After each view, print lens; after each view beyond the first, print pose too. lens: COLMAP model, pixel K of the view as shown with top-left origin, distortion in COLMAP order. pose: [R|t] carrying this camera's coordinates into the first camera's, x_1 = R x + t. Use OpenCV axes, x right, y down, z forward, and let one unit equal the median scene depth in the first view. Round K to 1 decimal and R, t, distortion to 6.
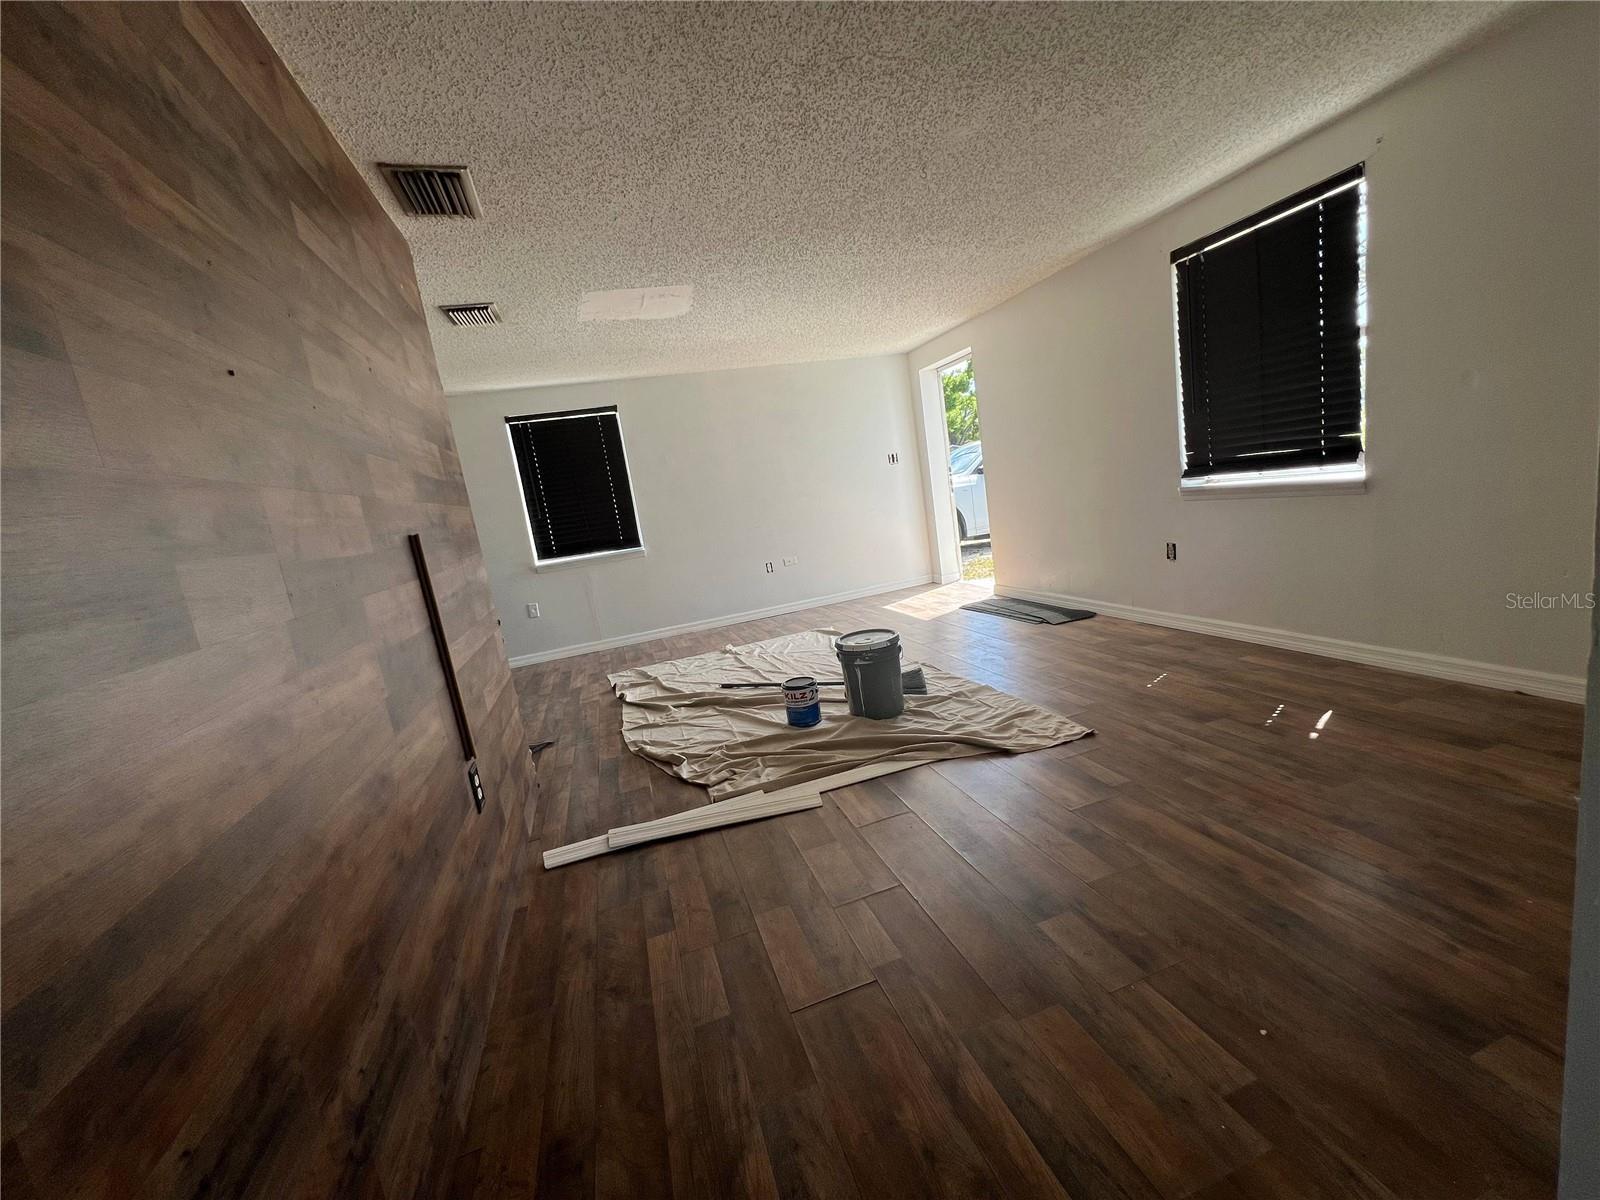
lens RADIAL K [[638.1, 0, 799.9], [0, 638.1, 594.8], [0, 0, 1]] dist [0.000425, -0.000384]
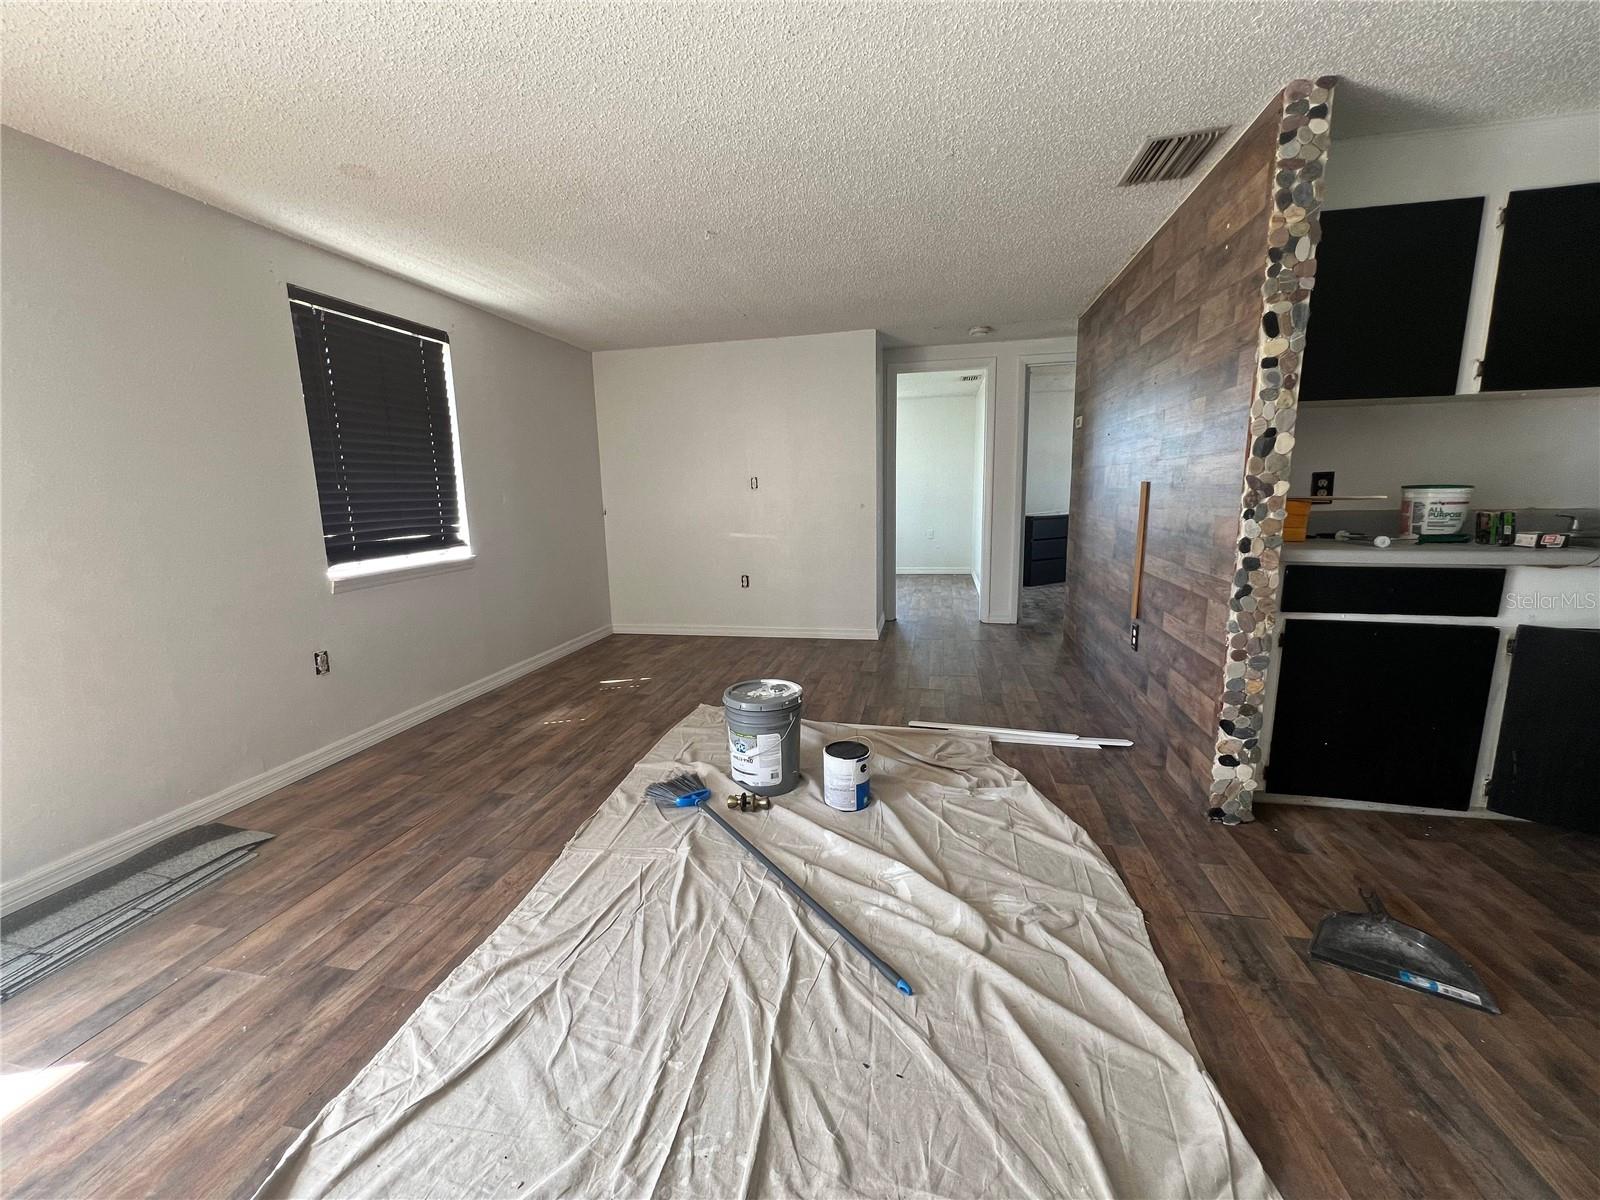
lens RADIAL K [[638.1, 0, 799.9], [0, 638.1, 594.8], [0, 0, 1]] dist [0.000425, -0.000384]
pose [[-0.858799, 0.086116, 0.505023, -0.354191], [0.229098, 0.946269, 0.228228, -0.224021], [-0.458234, 0.311702, -0.832384, 1.606164]]
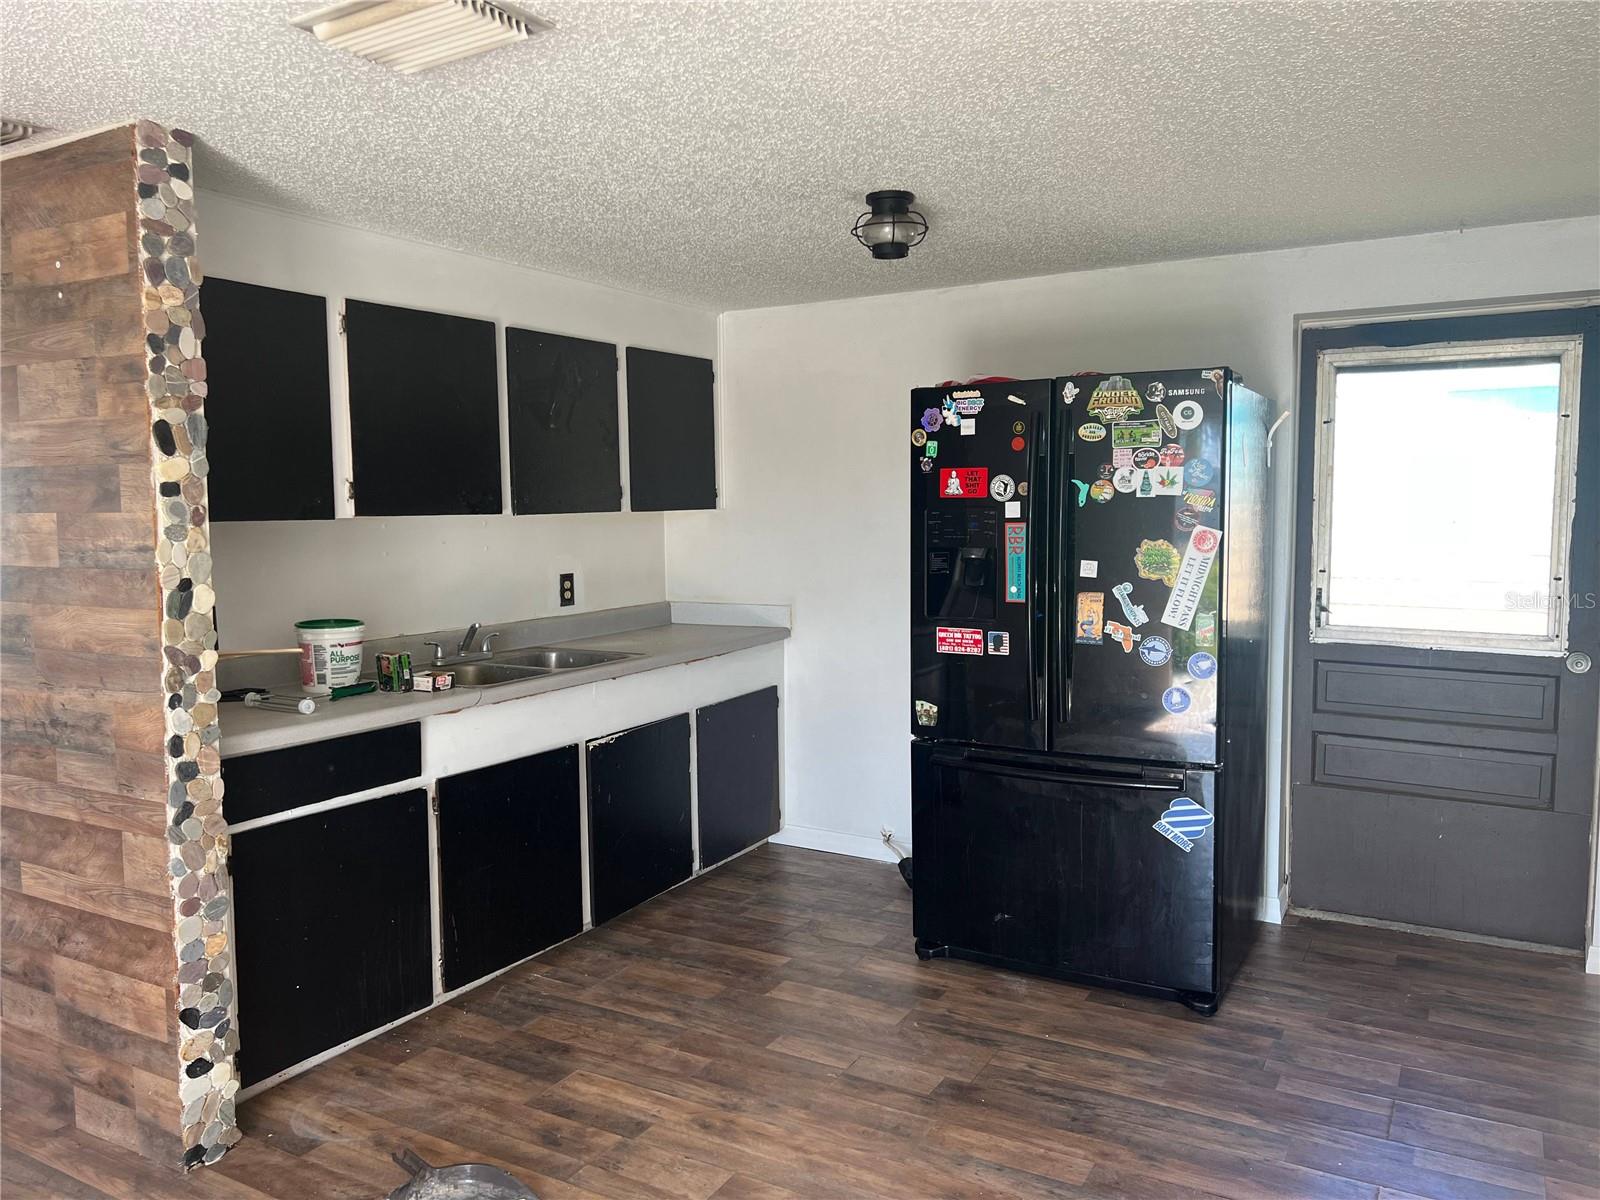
lens RADIAL K [[1194.1, 0, 800.0], [0, 1194.1, 600.0], [0, 0, 1]] dist [0.000028, -0.003894]
pose [[-0.720225, 0.218327, -0.658490, -0.207179], [0.013895, 0.953537, 0.300954, -0.360041], [0.693601, 0.207605, -0.689796, 1.690421]]
